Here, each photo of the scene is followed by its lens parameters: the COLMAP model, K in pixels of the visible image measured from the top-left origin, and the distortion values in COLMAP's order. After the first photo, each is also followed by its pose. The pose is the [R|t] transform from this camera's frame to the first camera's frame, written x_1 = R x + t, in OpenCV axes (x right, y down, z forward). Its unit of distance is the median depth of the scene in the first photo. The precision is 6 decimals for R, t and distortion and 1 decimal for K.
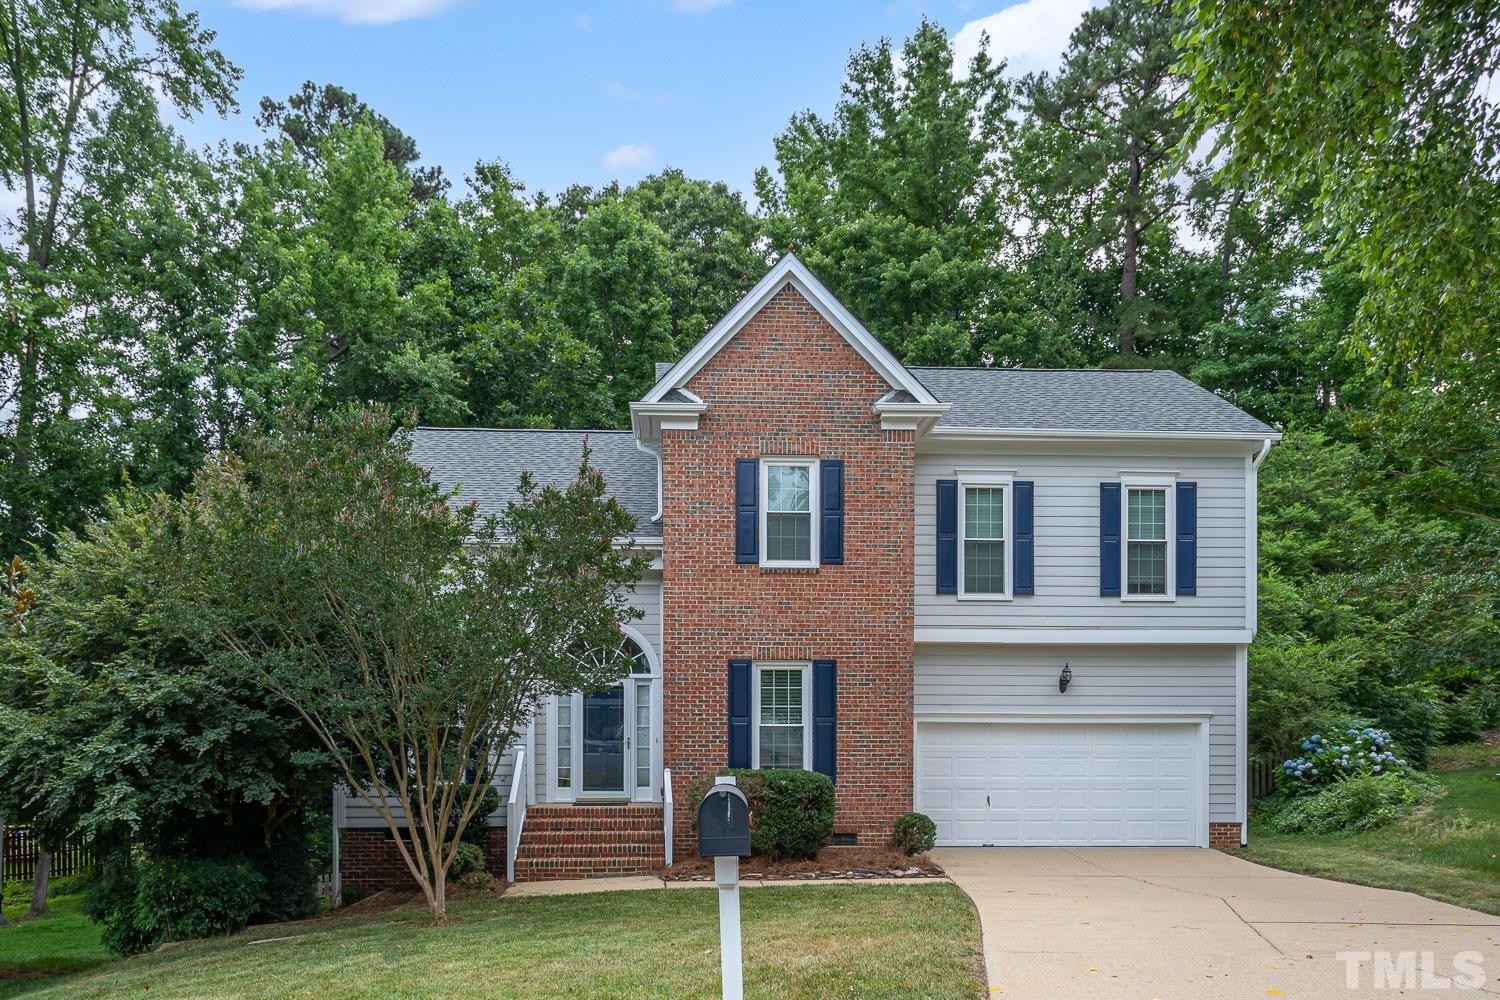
lens RADIAL K [[999.8, 0, 750.4], [0, 999.8, 562.5], [0, 0, 1]] dist [0.002475, 0.002401]
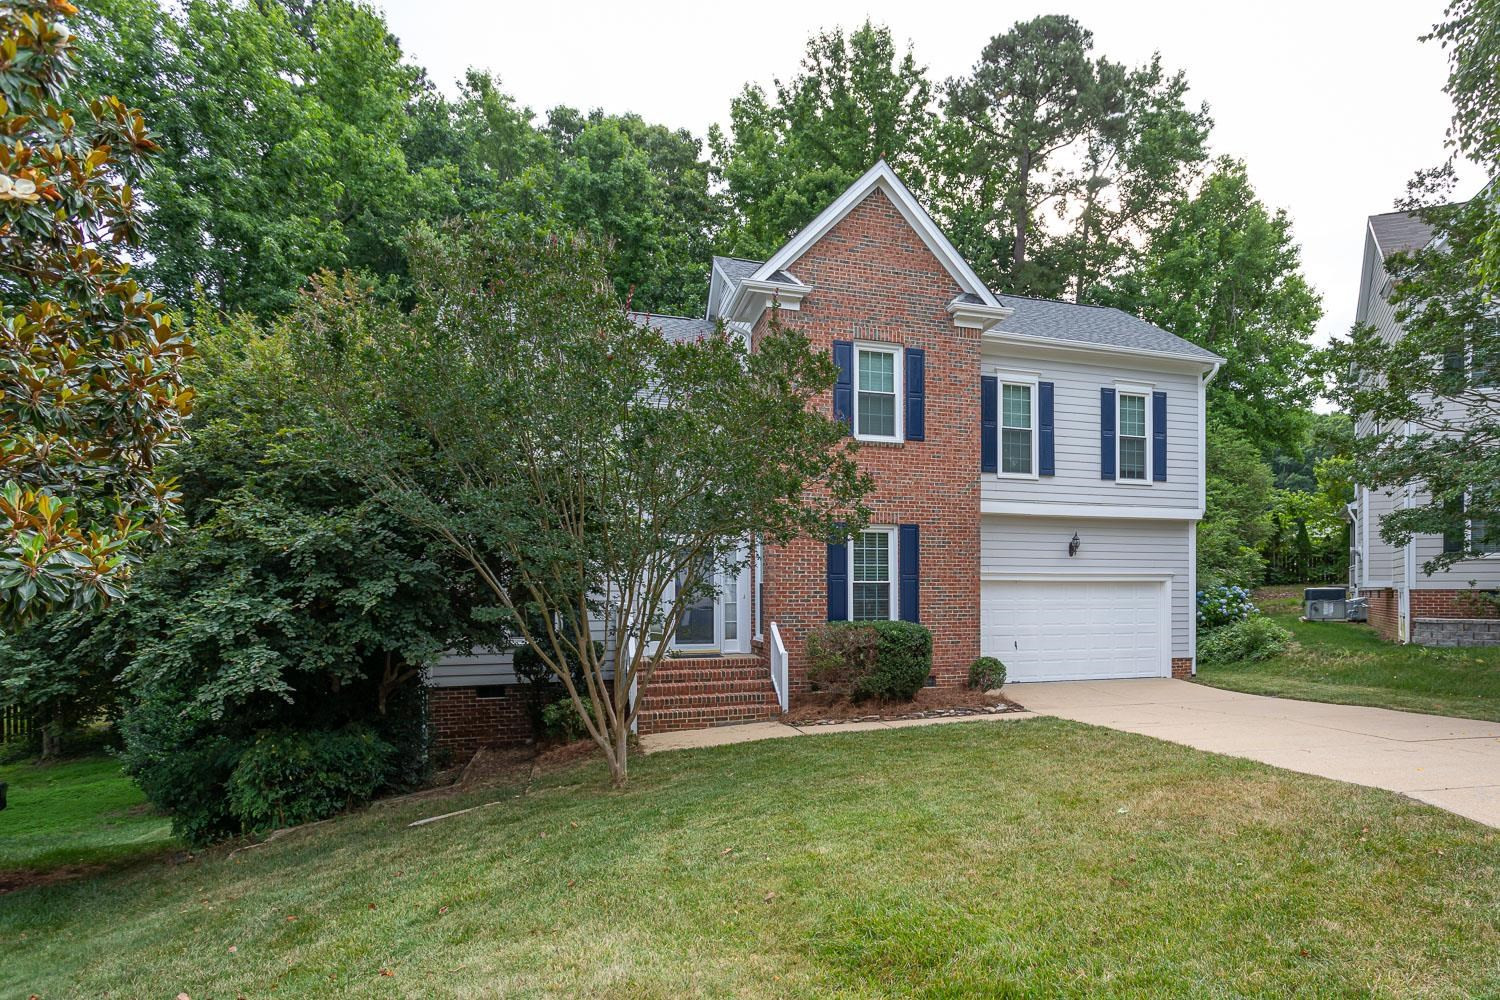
lens RADIAL K [[726.1, 0, 750.0], [0, 726.1, 500.0], [0, 0, 1]] dist [0.003915, 0.000631]
pose [[0.961305, 0.032593, 0.273552, -0.314040], [-0.041811, 0.998735, 0.027935, 0.052657], [-0.272295, -0.038292, 0.961451, 0.251957]]
